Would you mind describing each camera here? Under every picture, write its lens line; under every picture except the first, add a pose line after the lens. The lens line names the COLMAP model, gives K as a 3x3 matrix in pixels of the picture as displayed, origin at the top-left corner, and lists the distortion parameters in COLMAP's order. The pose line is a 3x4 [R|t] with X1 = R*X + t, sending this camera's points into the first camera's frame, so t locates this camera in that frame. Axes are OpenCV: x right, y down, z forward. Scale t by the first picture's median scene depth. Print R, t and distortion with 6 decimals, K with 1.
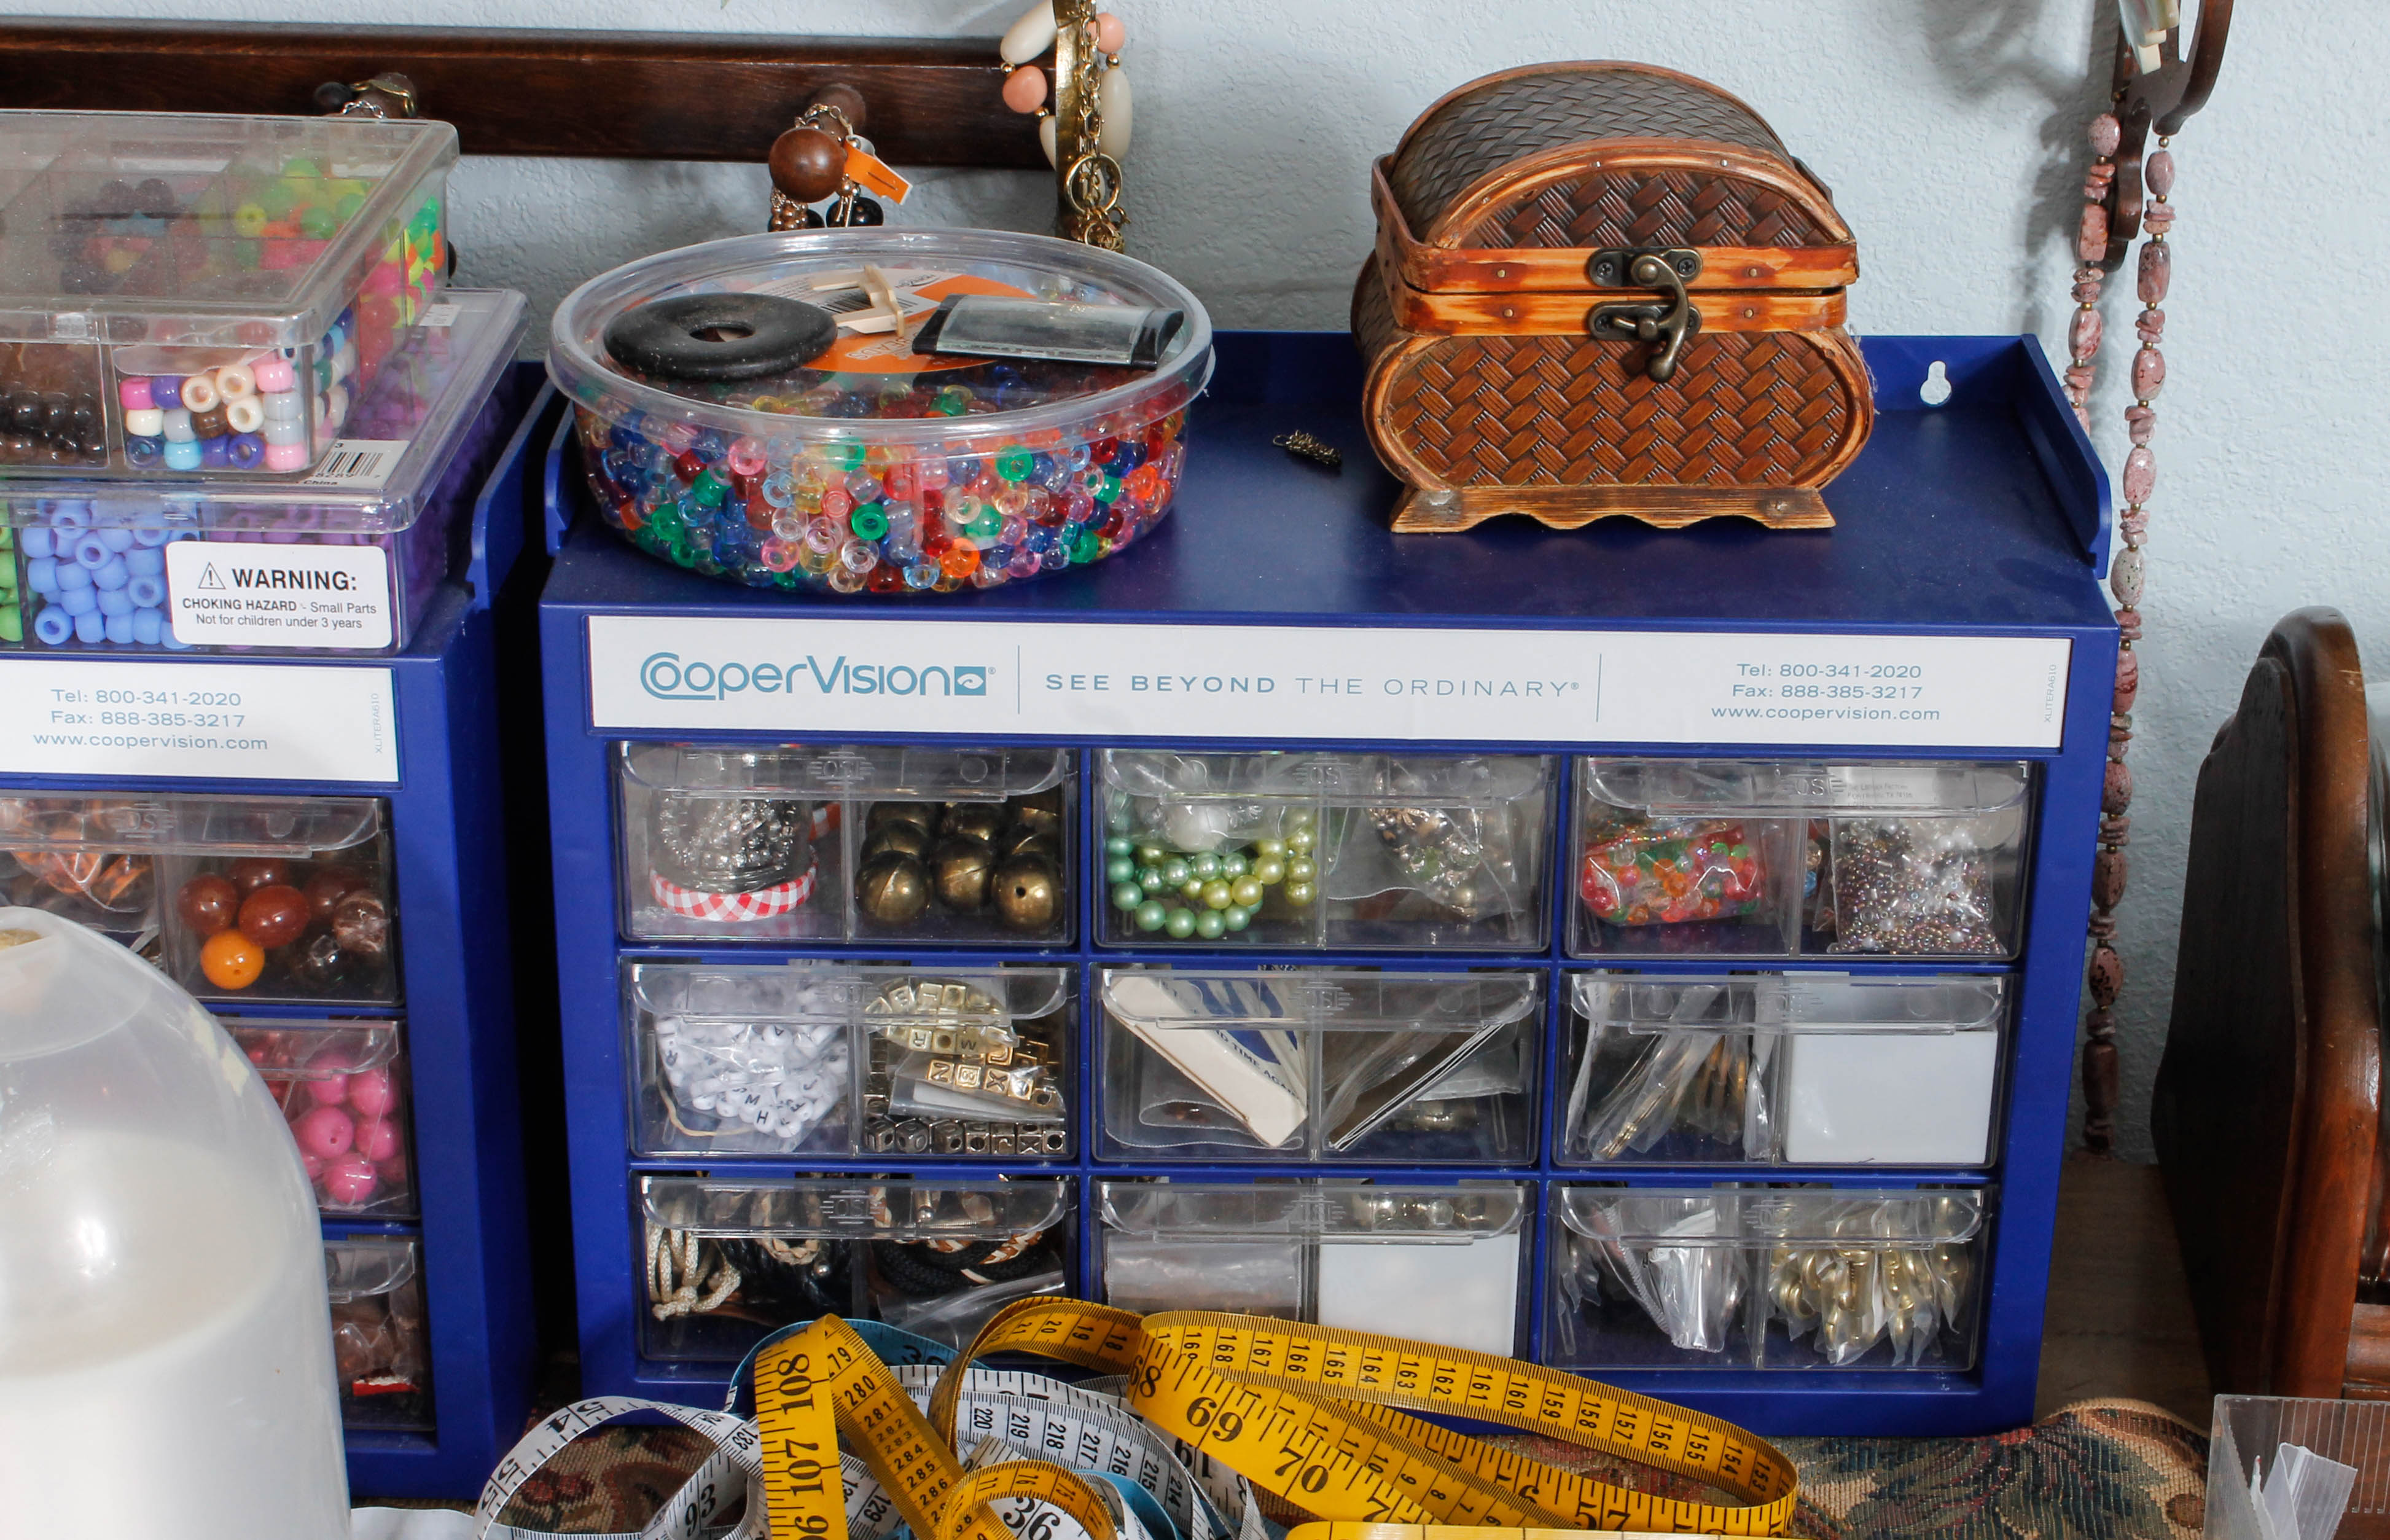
lens RADIAL K [[4093.0, 0, 1237.4], [0, 4093.0, 742.0], [0, 0, 1]] dist [-0.009306, 0.000000]
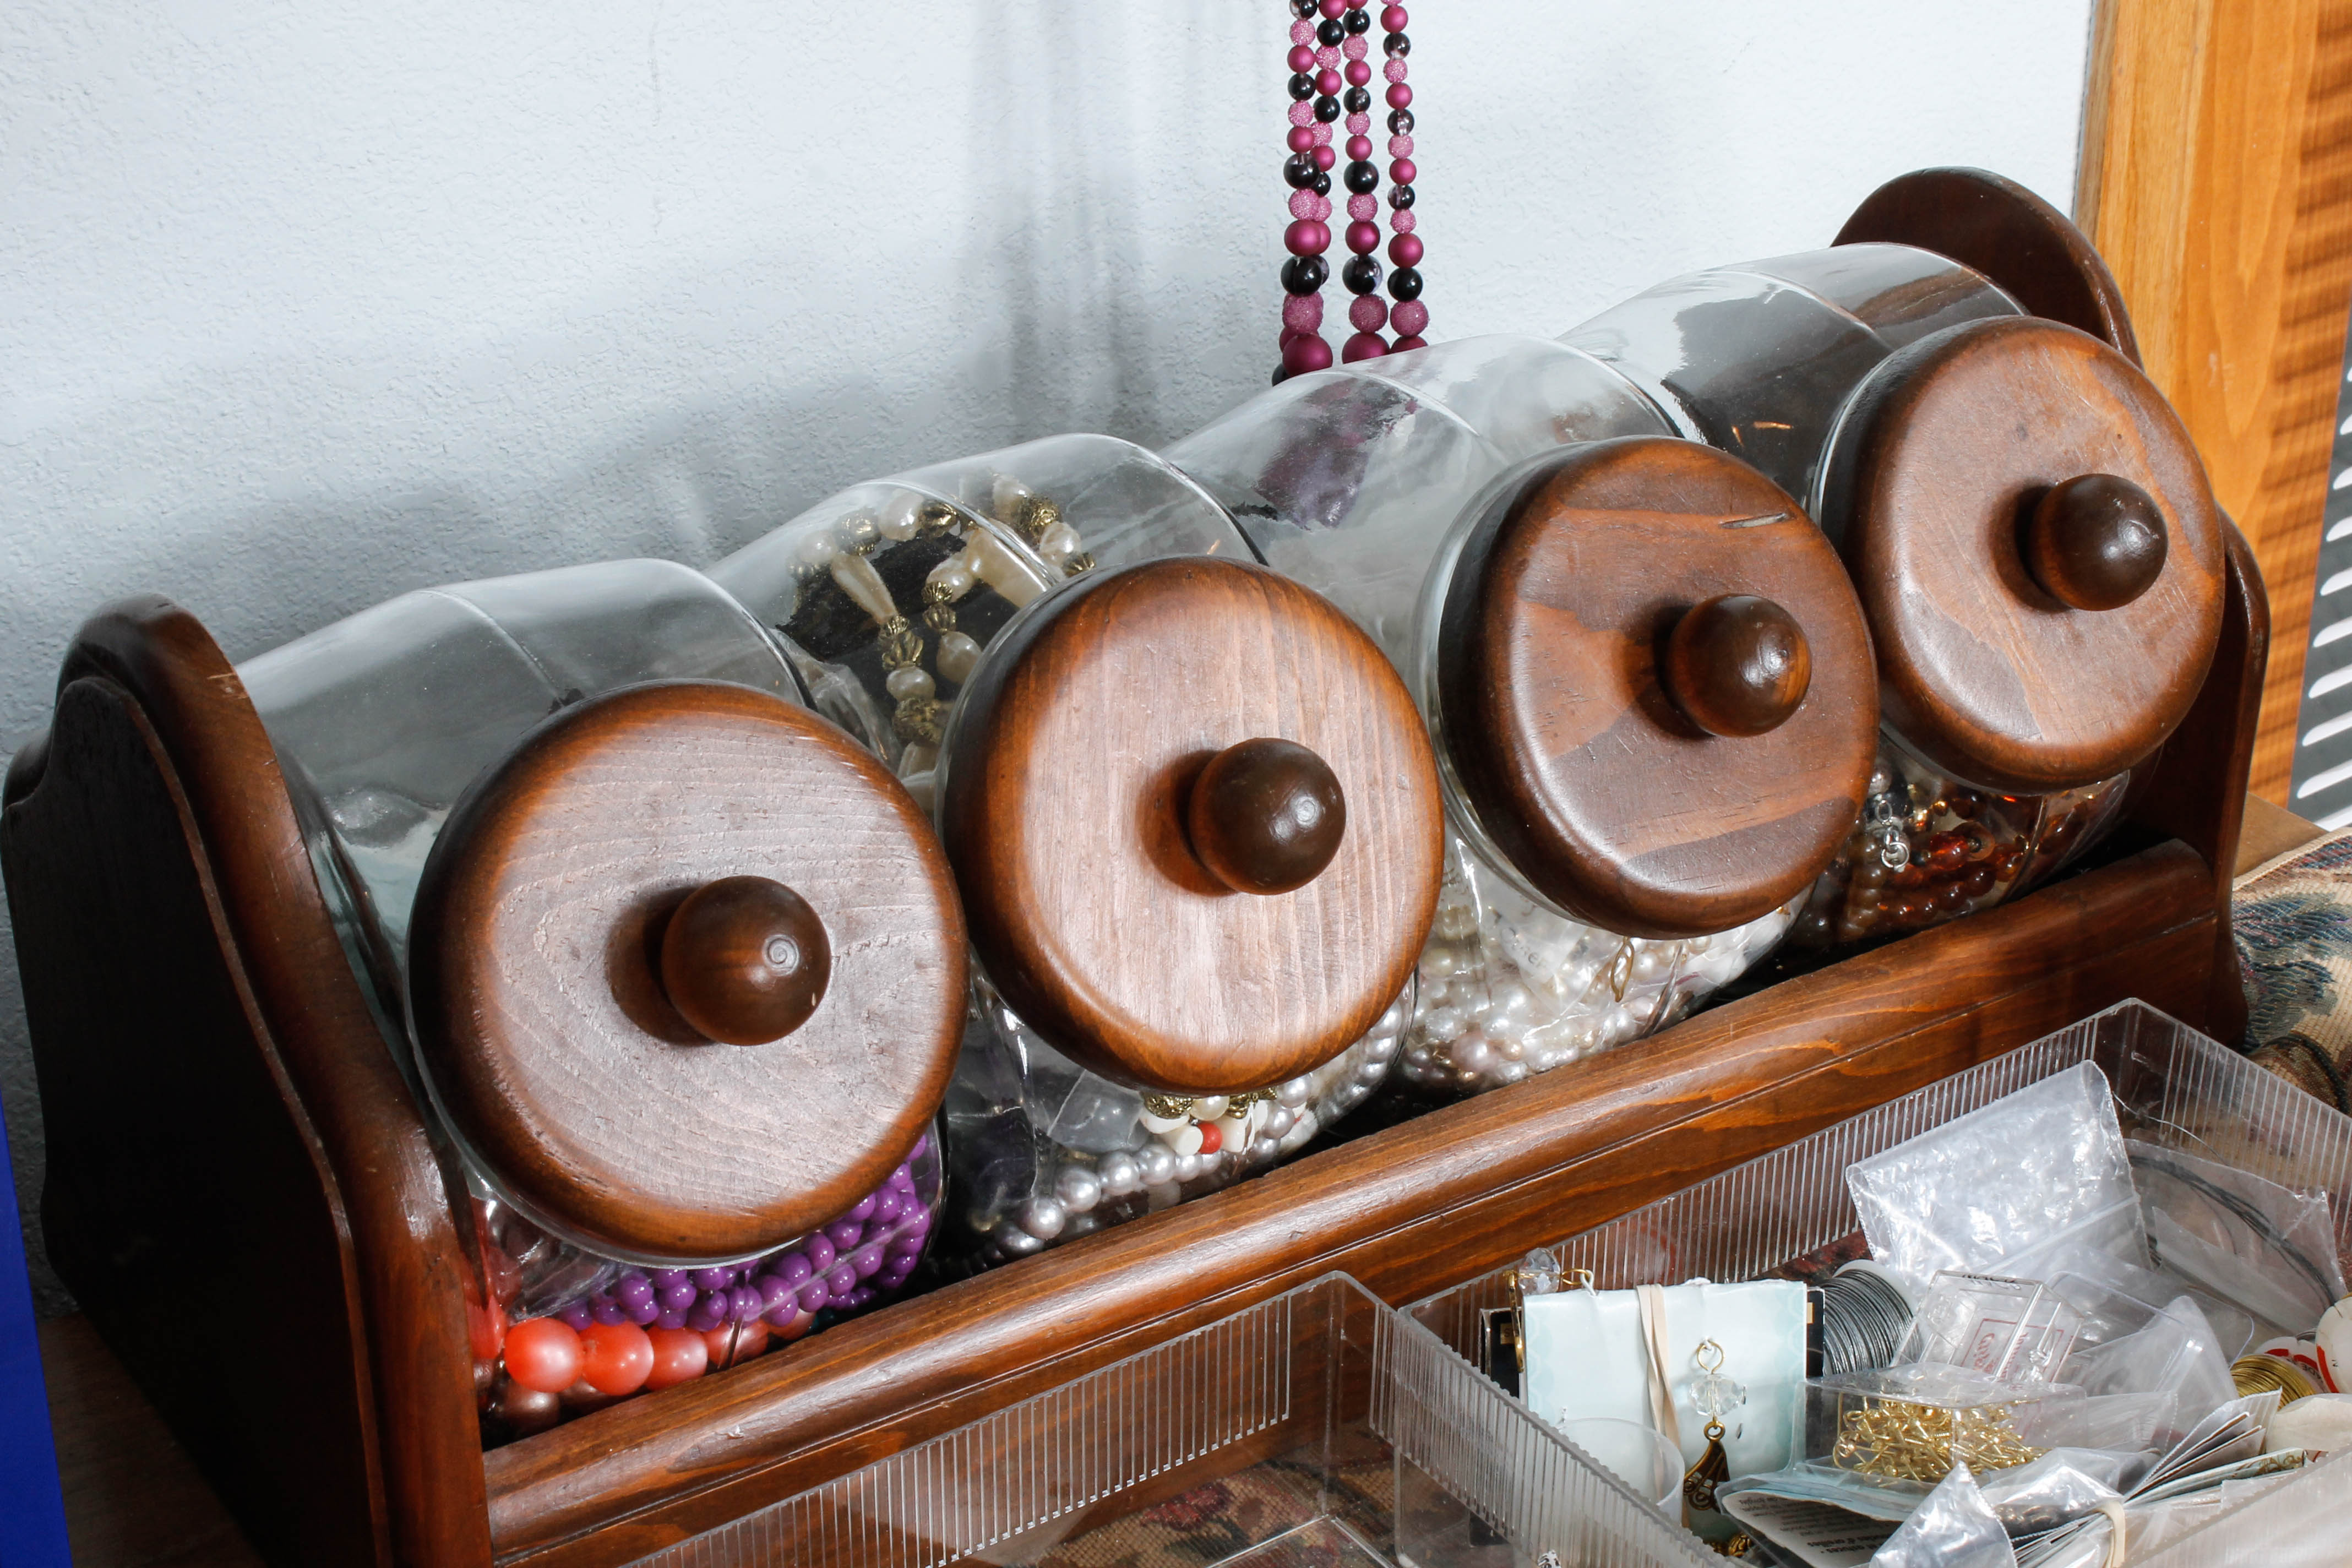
lens RADIAL K [[3884.7, 0, 1090.8], [0, 3884.7, 843.3], [0, 0, 1]] dist [0.013792, 0.000000]
pose [[0.790390, -0.301829, 0.533089, 0.008128], [0.256089, 0.953310, 0.160060, -0.060965], [-0.556509, 0.010009, 0.830781, 0.316904]]
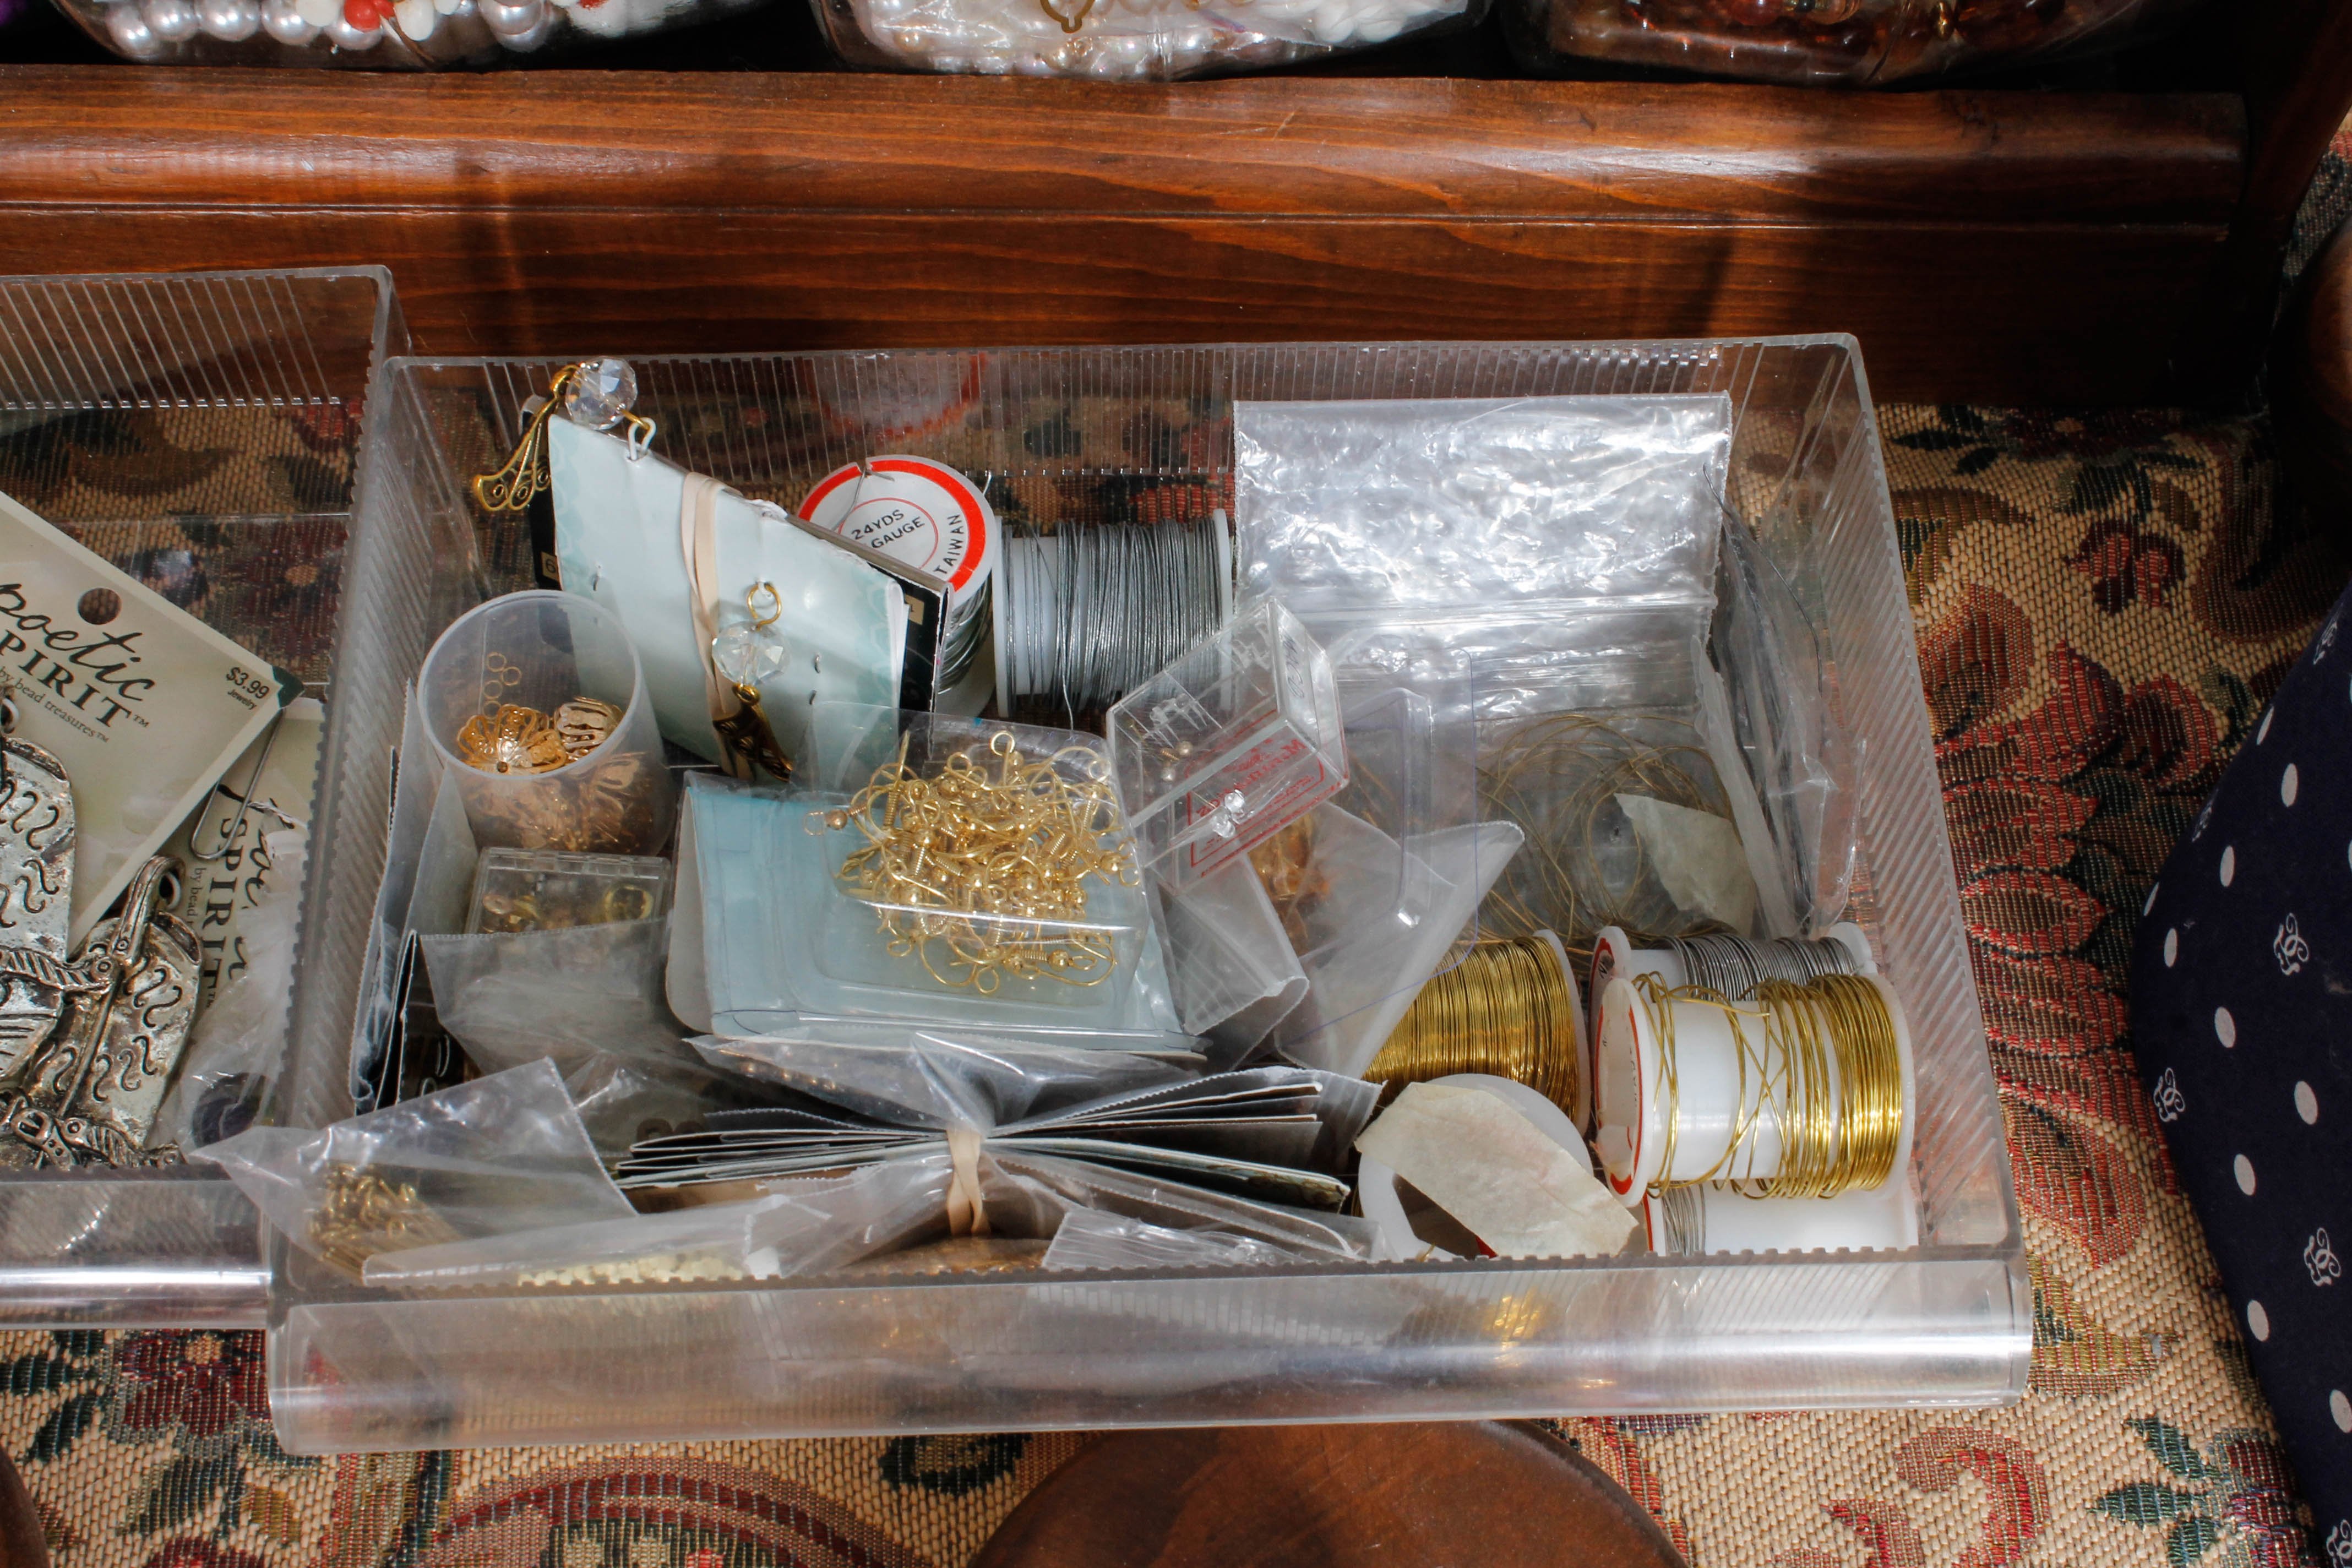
lens RADIAL K [[2914.0, 0, 1178.1], [0, 2914.0, 784.0], [0, 0, 1]] dist [-0.068147, 0.000000]
pose [[0.994506, -0.079727, 0.067834, 0.513571], [0.022560, 0.796027, 0.604841, -0.032674], [-0.102220, -0.599987, 0.793452, 0.548185]]
